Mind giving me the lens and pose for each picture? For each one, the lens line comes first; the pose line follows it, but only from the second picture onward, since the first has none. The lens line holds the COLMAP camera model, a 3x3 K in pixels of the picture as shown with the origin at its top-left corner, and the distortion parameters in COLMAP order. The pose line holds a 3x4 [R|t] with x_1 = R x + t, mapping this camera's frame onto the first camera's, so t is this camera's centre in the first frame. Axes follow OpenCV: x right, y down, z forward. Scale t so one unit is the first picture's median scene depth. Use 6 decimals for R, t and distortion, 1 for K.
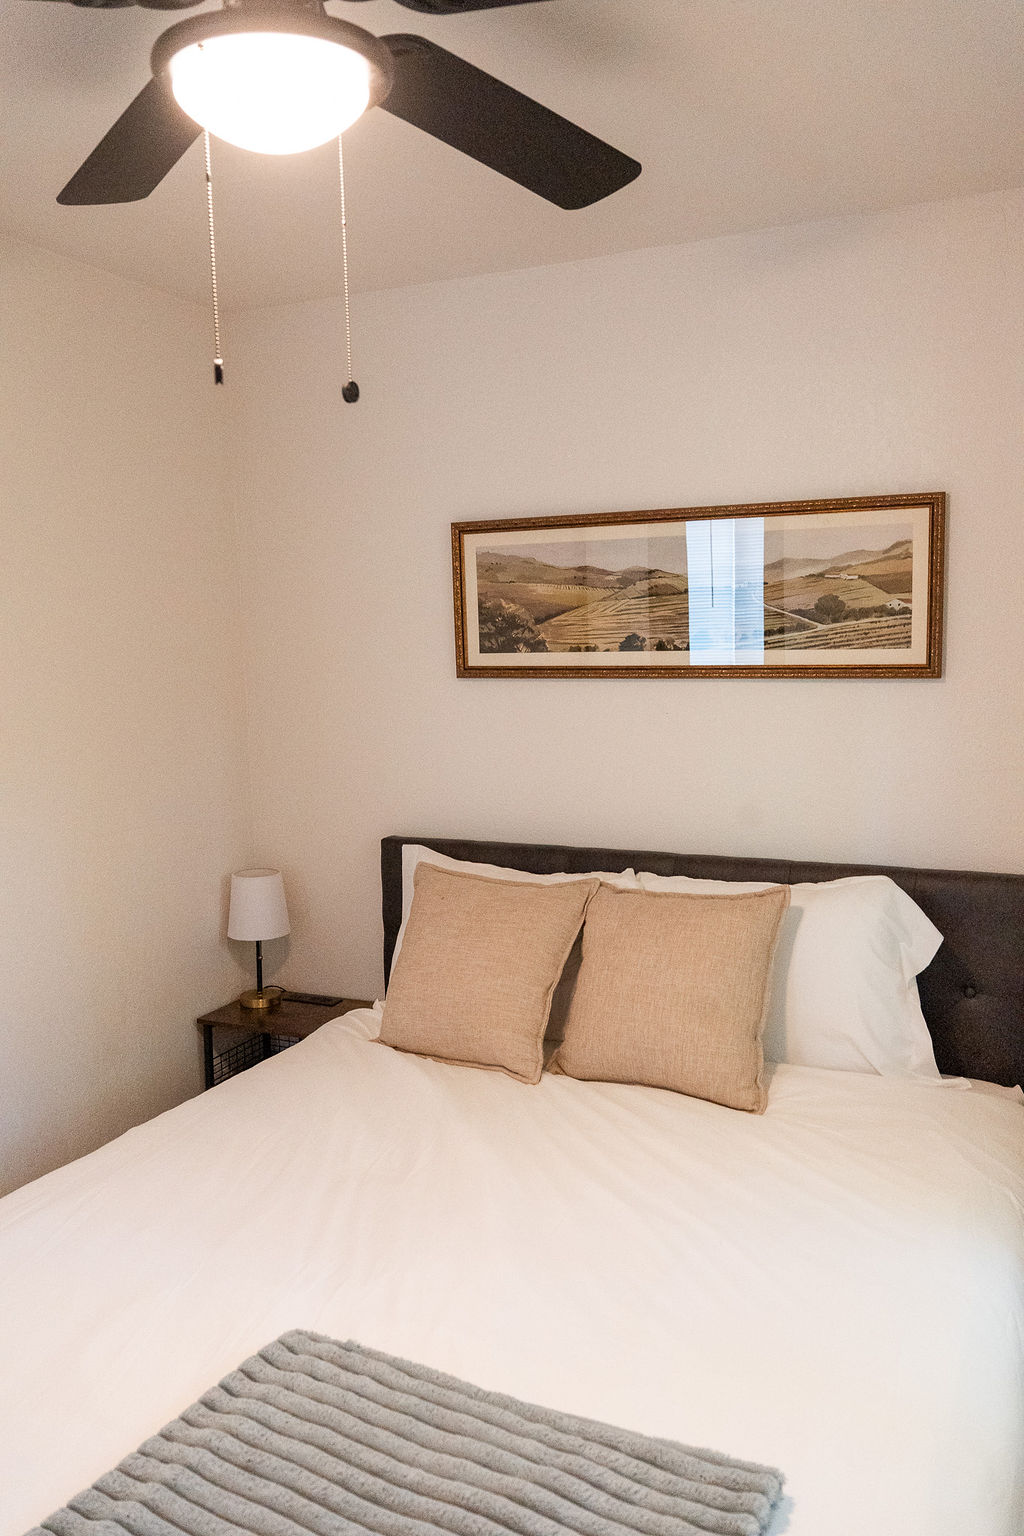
lens RADIAL K [[1202.3, 0, 512.0], [0, 1202.3, 768.0], [0, 0, 1]] dist [0.001230, -0.008772]
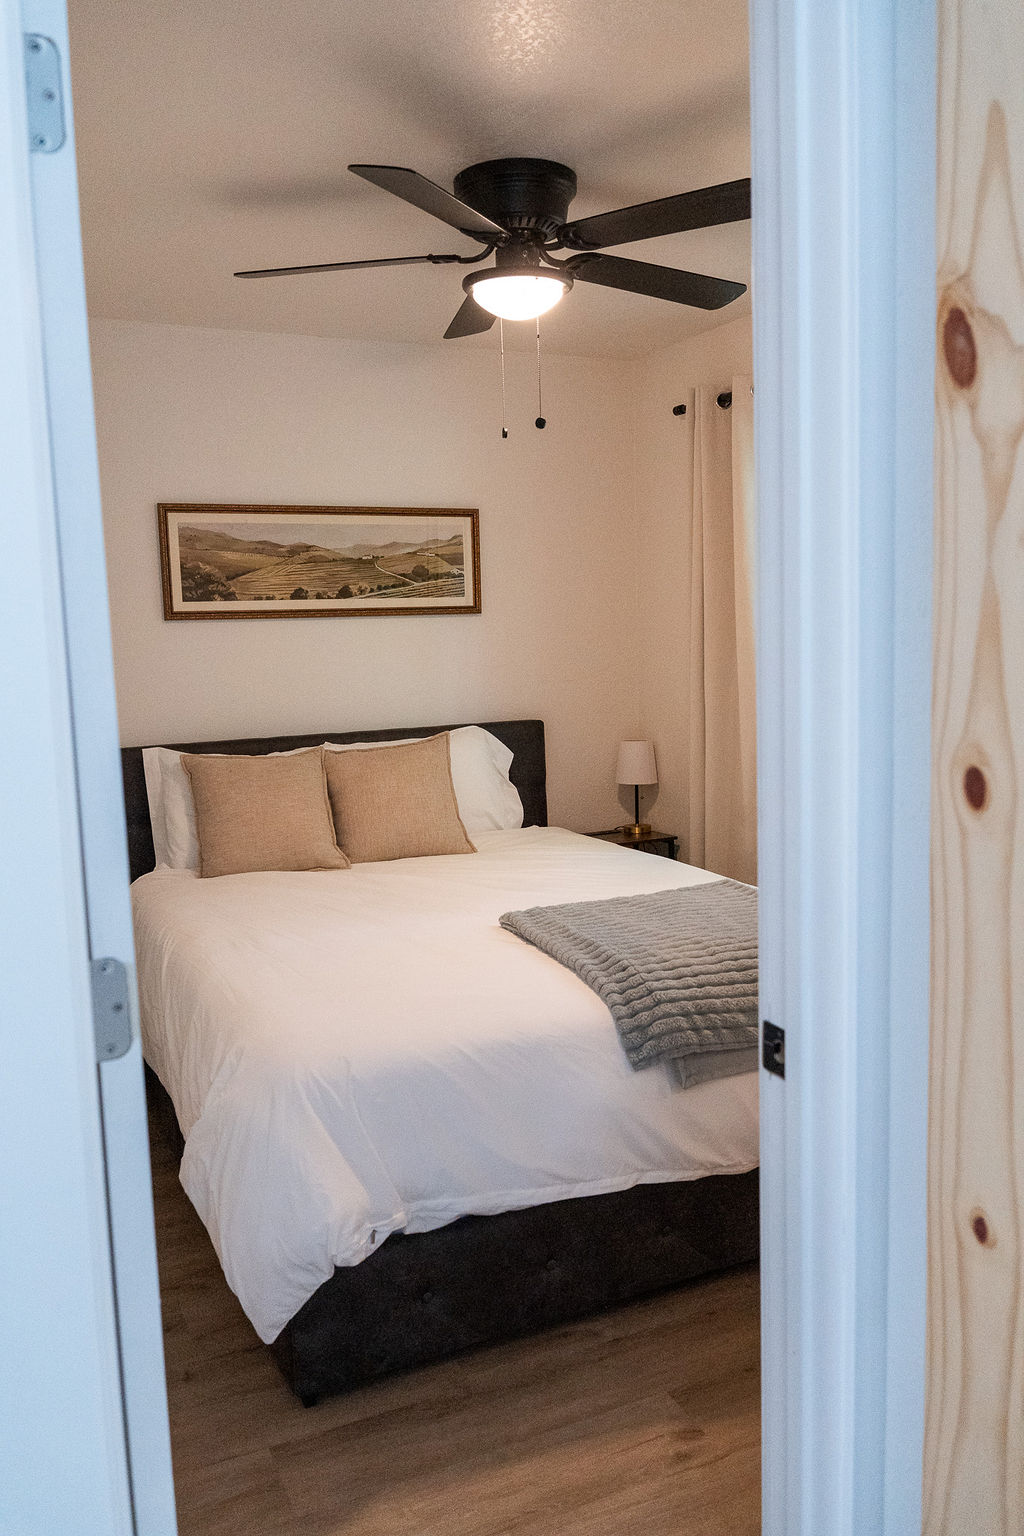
lens RADIAL K [[1202.3, 0, 512.0], [0, 1202.3, 768.0], [0, 0, 1]] dist [0.001230, -0.008772]
pose [[0.617604, -0.094606, 0.780778, -0.905396], [0.102411, 0.993960, 0.039429, 0.077140], [-0.779793, 0.055609, 0.623563, -0.119478]]
